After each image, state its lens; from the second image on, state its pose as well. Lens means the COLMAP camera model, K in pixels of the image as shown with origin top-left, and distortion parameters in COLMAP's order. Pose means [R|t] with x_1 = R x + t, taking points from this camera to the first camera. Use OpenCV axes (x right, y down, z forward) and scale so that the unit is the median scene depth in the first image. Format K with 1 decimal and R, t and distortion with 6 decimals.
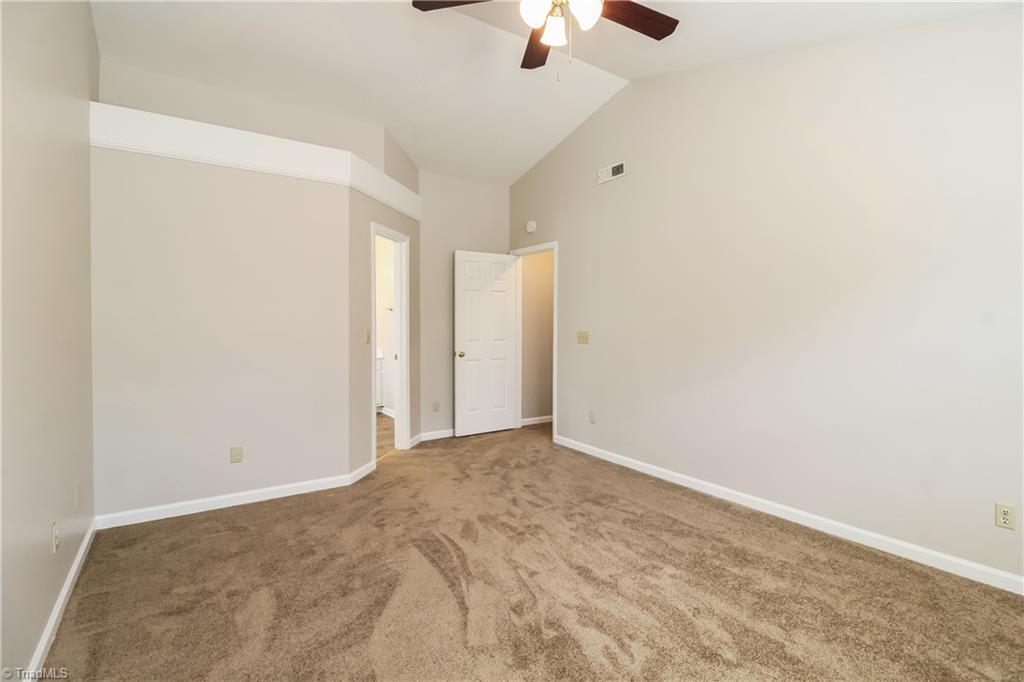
lens RADIAL K [[498.0, 0, 512.0], [0, 498.0, 341.0], [0, 0, 1]] dist [-0.004468, -0.001166]
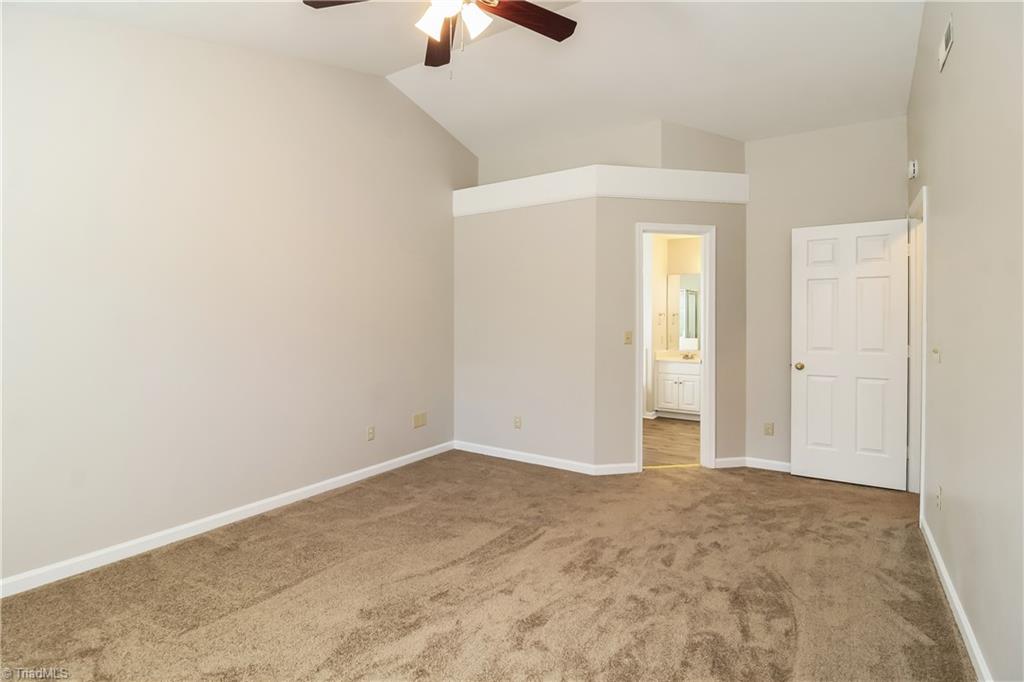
lens RADIAL K [[513.0, 0, 516.5], [0, 513.0, 324.9], [0, 0, 1]] dist [-0.004432, -0.001089]
pose [[0.360286, 0.007152, -0.932814, 0.661446], [-0.037302, 0.999281, -0.006745, -0.020238], [0.932096, 0.037226, 0.360294, 0.454775]]
